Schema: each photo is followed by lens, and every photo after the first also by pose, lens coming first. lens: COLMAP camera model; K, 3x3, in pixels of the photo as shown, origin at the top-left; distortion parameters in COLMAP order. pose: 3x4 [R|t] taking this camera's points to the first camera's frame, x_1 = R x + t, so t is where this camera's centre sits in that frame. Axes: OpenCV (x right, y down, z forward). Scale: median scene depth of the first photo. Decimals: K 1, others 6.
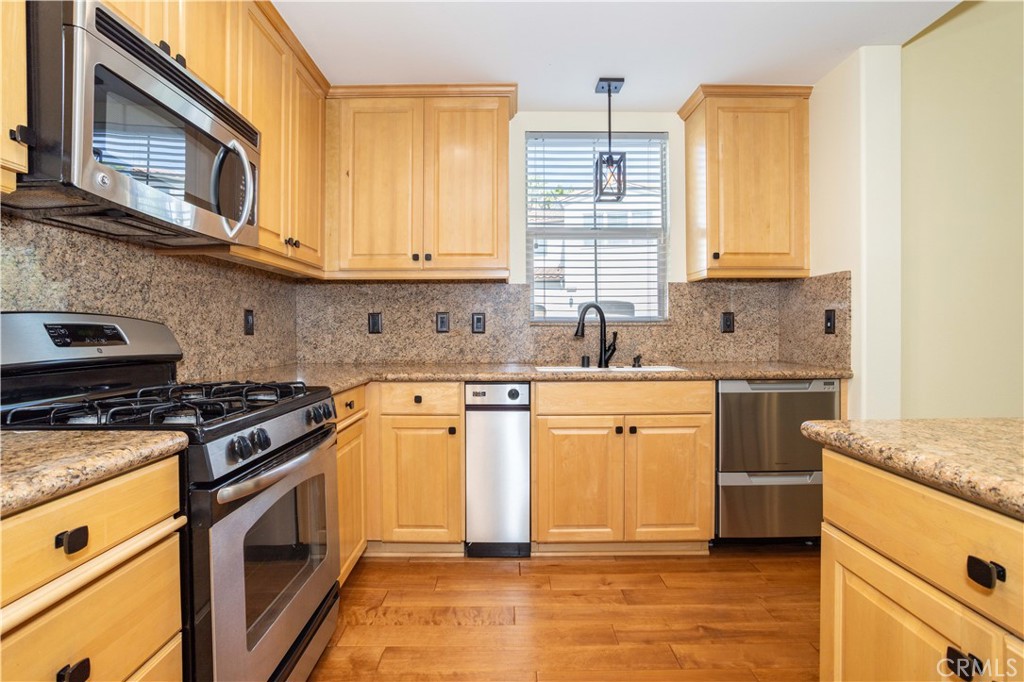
lens RADIAL K [[497.6, 0, 512.0], [0, 497.6, 337.3], [0, 0, 1]] dist [-0.066726, 0.035330]
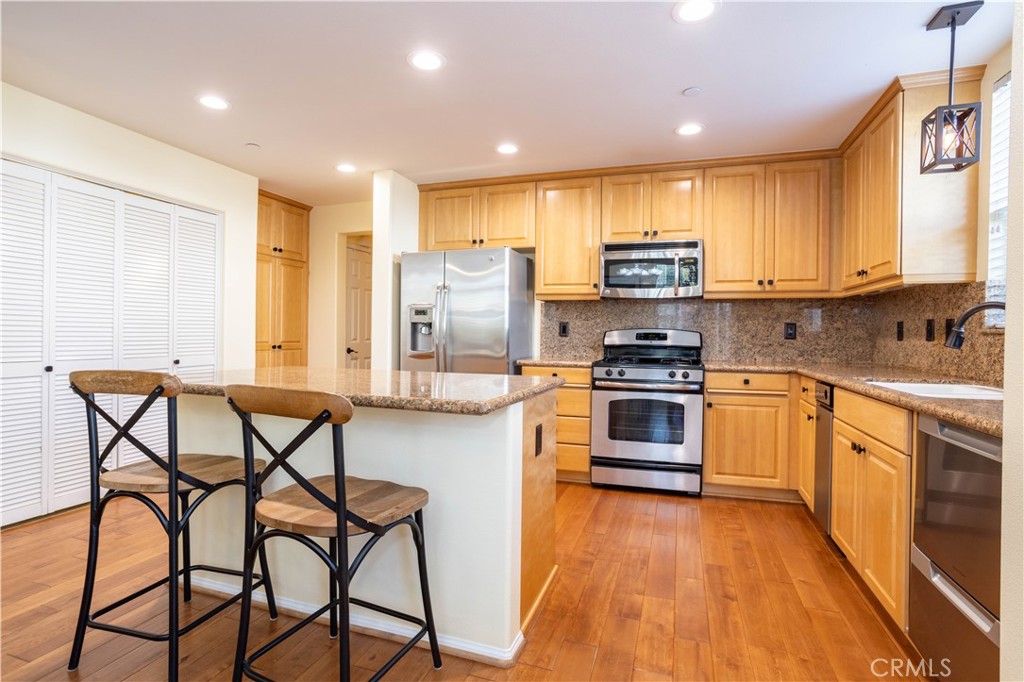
lens RADIAL K [[497.6, 0, 512.0], [0, 497.6, 337.3], [0, 0, 1]] dist [-0.066726, 0.035330]
pose [[-0.325206, 0.007916, -0.945610, 1.149734], [-0.020768, 0.999664, 0.015511, -0.015499], [0.945415, 0.024682, -0.324932, 0.618950]]
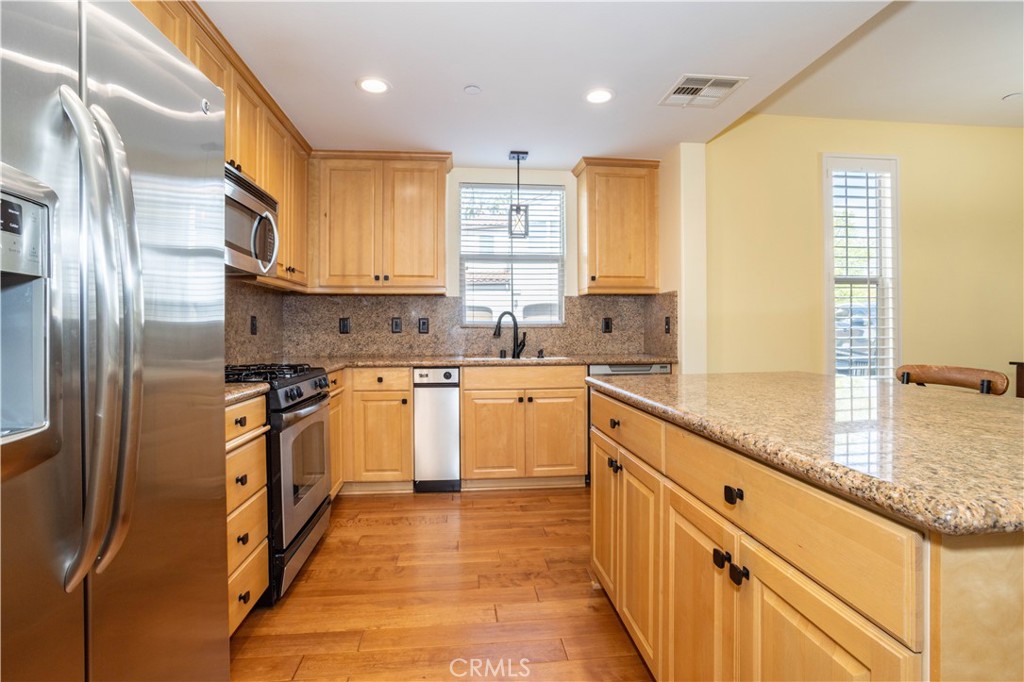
lens RADIAL K [[497.6, 0, 512.0], [0, 497.6, 337.3], [0, 0, 1]] dist [-0.066726, 0.035330]
pose [[0.995091, -0.001689, 0.098954, 0.041997], [0.001832, 0.999997, -0.001351, 0.005465], [-0.098952, 0.001526, 0.995091, -0.406503]]
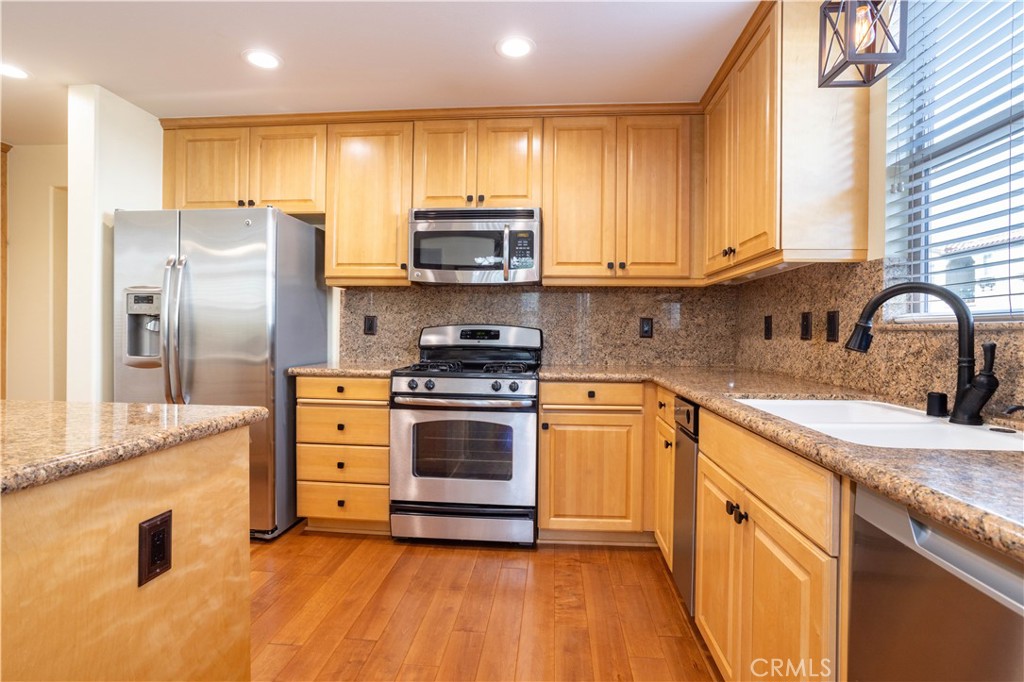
lens RADIAL K [[497.6, 0, 512.0], [0, 497.6, 337.3], [0, 0, 1]] dist [-0.066726, 0.035330]
pose [[-0.089580, 0.011864, -0.995909, 0.730520], [-0.022158, 0.999658, 0.013902, -0.014980], [0.995733, 0.023313, -0.089287, 0.712928]]
